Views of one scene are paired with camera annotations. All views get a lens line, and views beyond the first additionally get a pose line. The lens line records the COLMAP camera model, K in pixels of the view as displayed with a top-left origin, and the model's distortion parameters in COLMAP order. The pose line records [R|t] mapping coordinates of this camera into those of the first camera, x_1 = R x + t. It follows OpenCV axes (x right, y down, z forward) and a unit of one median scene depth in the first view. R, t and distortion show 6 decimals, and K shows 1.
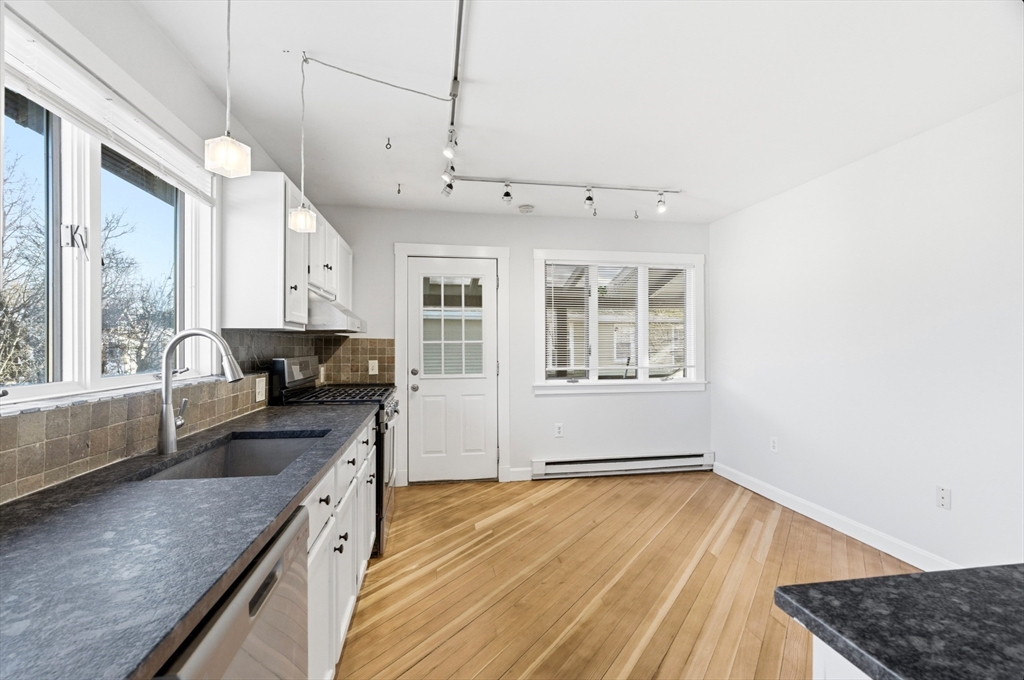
lens RADIAL K [[466.3, 0, 511.1], [0, 466.3, 342.3], [0, 0, 1]] dist [-0.004474, 0.001984]
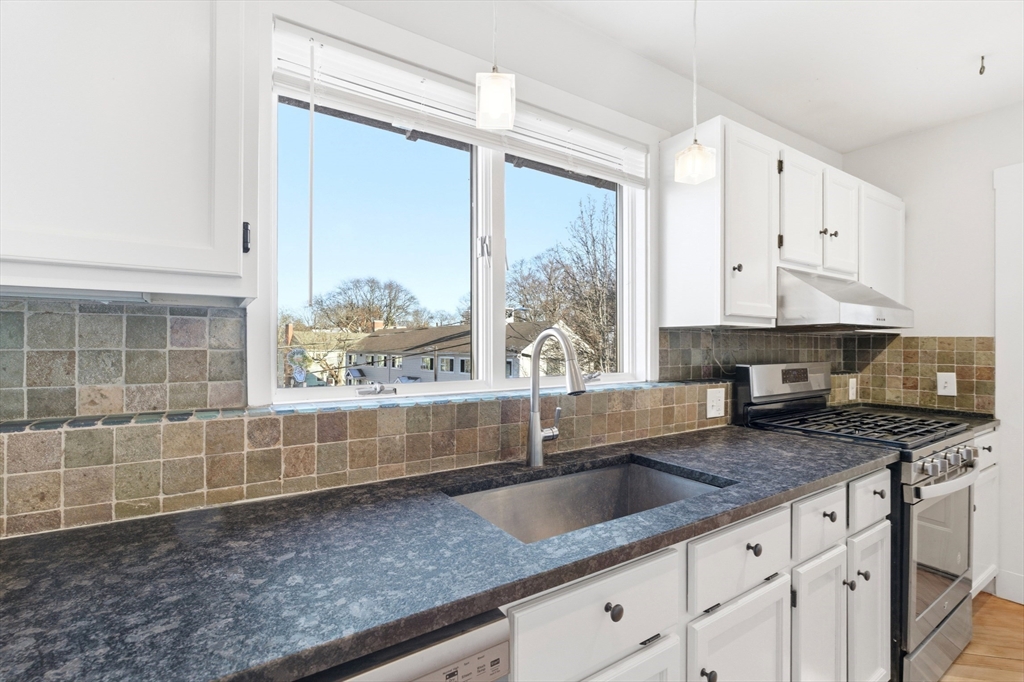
lens RADIAL K [[466.3, 0, 515.7], [0, 466.3, 343.6], [0, 0, 1]] dist [-0.004474, 0.001984]
pose [[0.407313, -0.000330, -0.913288, 0.049752], [0.001947, 0.999998, 0.000507, -0.001157], [0.913286, -0.001984, 0.407313, 0.353448]]
